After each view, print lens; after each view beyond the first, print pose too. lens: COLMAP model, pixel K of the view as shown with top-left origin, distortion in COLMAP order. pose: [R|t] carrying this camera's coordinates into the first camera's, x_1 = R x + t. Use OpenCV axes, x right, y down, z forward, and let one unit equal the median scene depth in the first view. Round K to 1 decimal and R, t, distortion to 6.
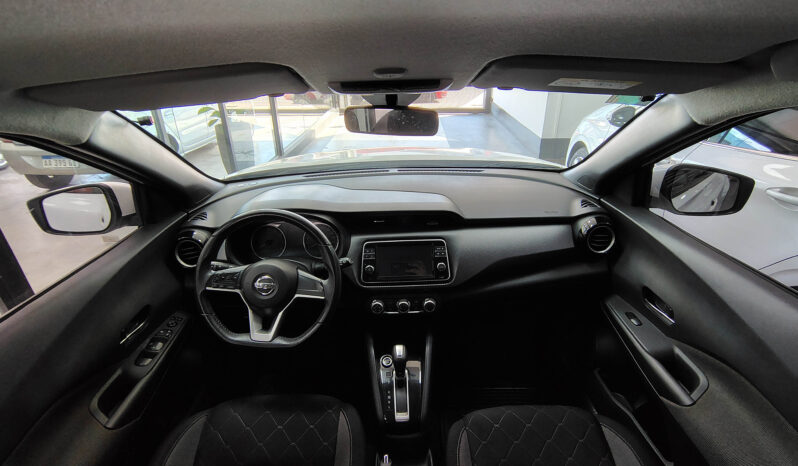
lens RADIAL K [[389.2, 0, 395.4], [0, 389.2, 243.9], [0, 0, 1]] dist [-0.002982, -0.000713]
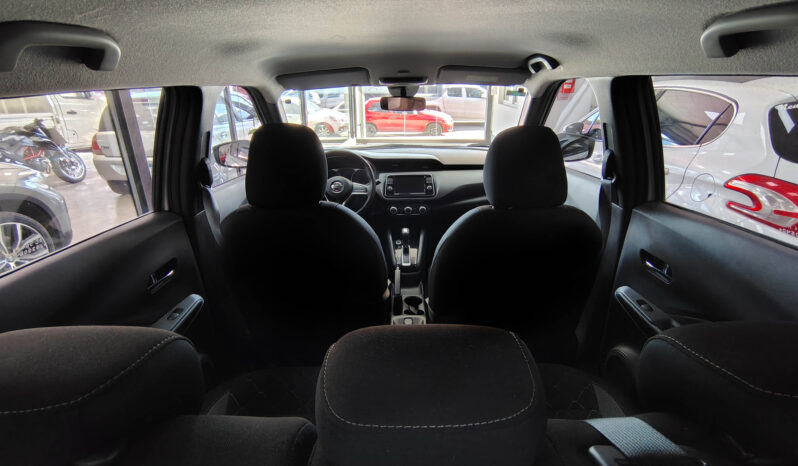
lens RADIAL K [[389.2, 0, 395.4], [0, 389.2, 243.9], [0, 0, 1]] dist [-0.002982, -0.000713]
pose [[0.999596, 0.017728, -0.022195, 0.004639], [-0.019726, 0.995444, -0.093284, 0.513631], [0.020440, 0.093684, 0.995392, -0.821366]]
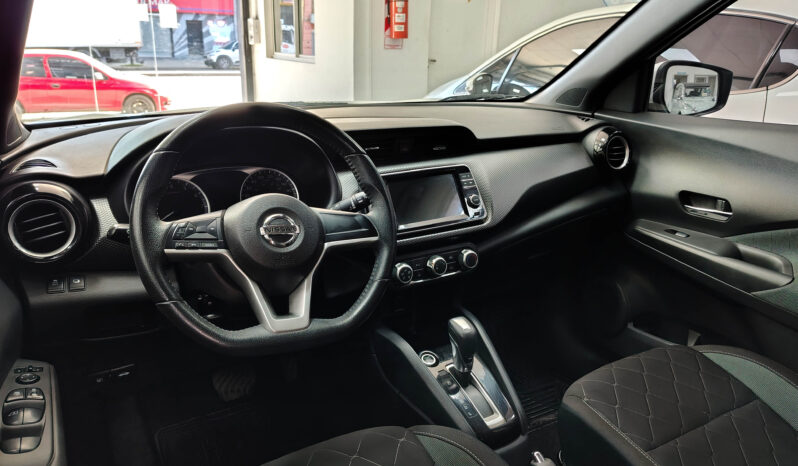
lens RADIAL K [[580.0, 0, 399.1], [0, 580.0, 230.9], [0, 0, 1]] dist [0.005505, 0.001411]
pose [[0.865543, -0.117702, 0.486807, -0.536500], [0.198441, 0.973037, -0.117562, 0.217929], [-0.459844, 0.198358, 0.865562, 0.177275]]
